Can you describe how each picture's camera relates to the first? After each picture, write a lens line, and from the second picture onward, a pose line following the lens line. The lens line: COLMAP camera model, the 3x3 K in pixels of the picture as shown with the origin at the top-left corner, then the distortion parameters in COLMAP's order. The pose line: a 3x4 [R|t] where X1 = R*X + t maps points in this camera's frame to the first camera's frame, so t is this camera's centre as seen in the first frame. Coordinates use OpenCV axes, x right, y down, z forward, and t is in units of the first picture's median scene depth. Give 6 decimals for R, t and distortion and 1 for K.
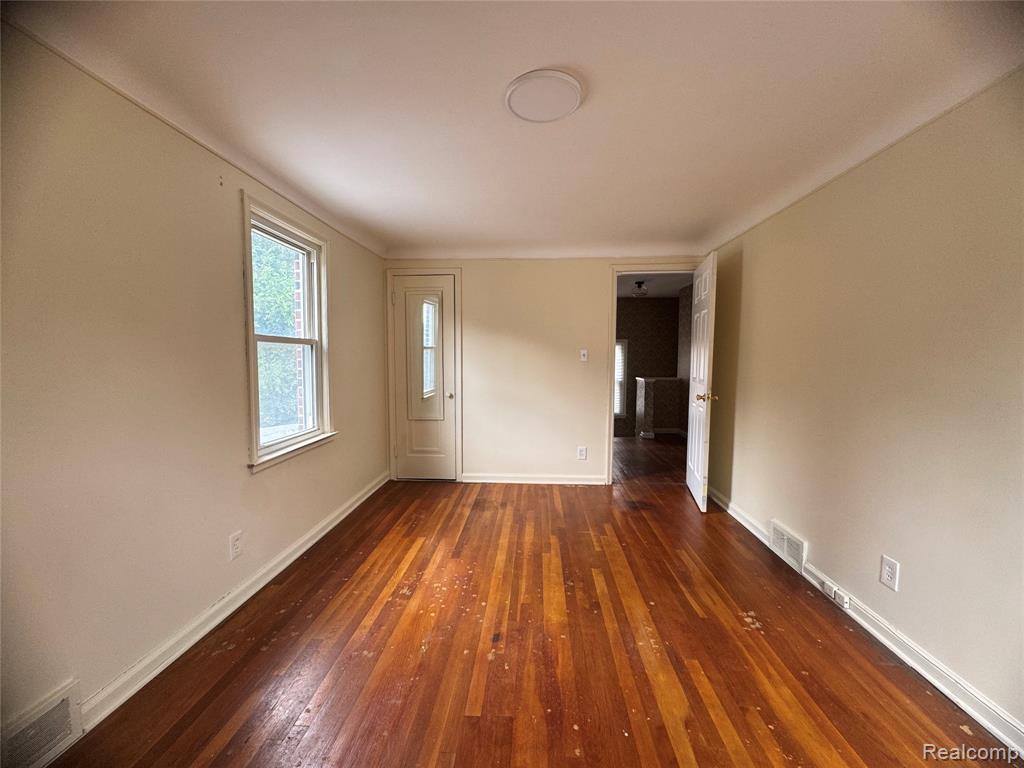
lens RADIAL K [[403.7, 0, 511.7], [0, 403.7, 384.0], [0, 0, 1]] dist [0.002285, -0.000064]
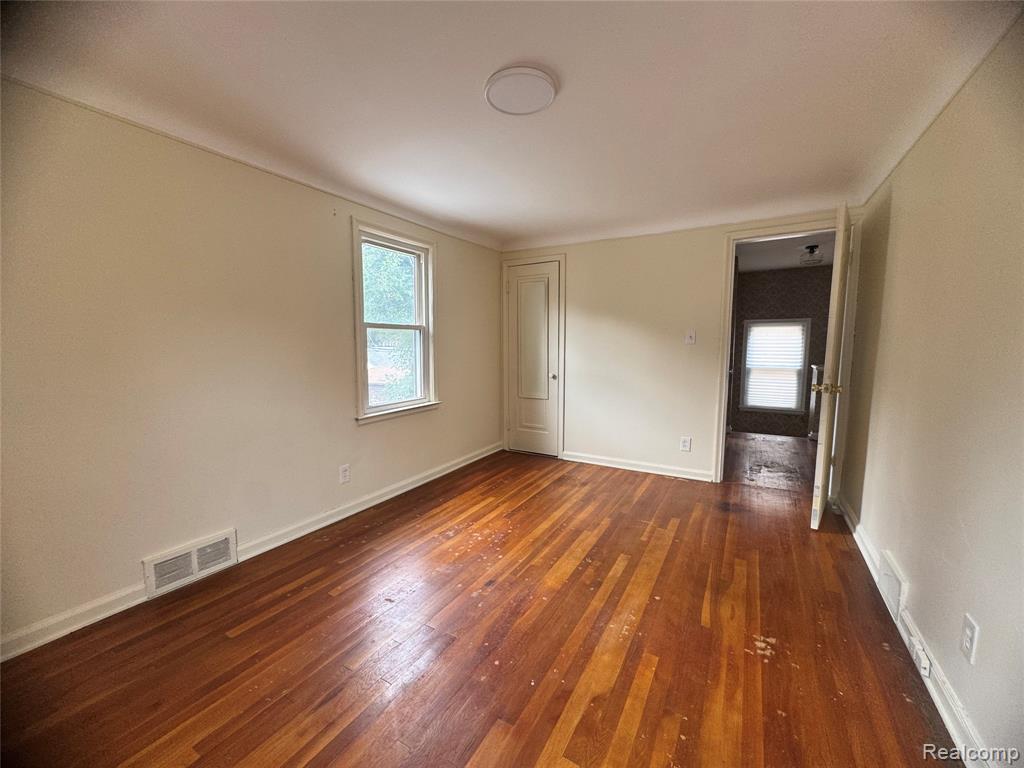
lens RADIAL K [[403.7, 0, 514.1], [0, 403.7, 383.1], [0, 0, 1]] dist [0.002285, -0.000064]
pose [[0.894520, 0.042182, -0.445033, 0.368266], [-0.026979, 0.998818, 0.040443, 0.009669], [0.446213, -0.024170, 0.894601, 0.014014]]
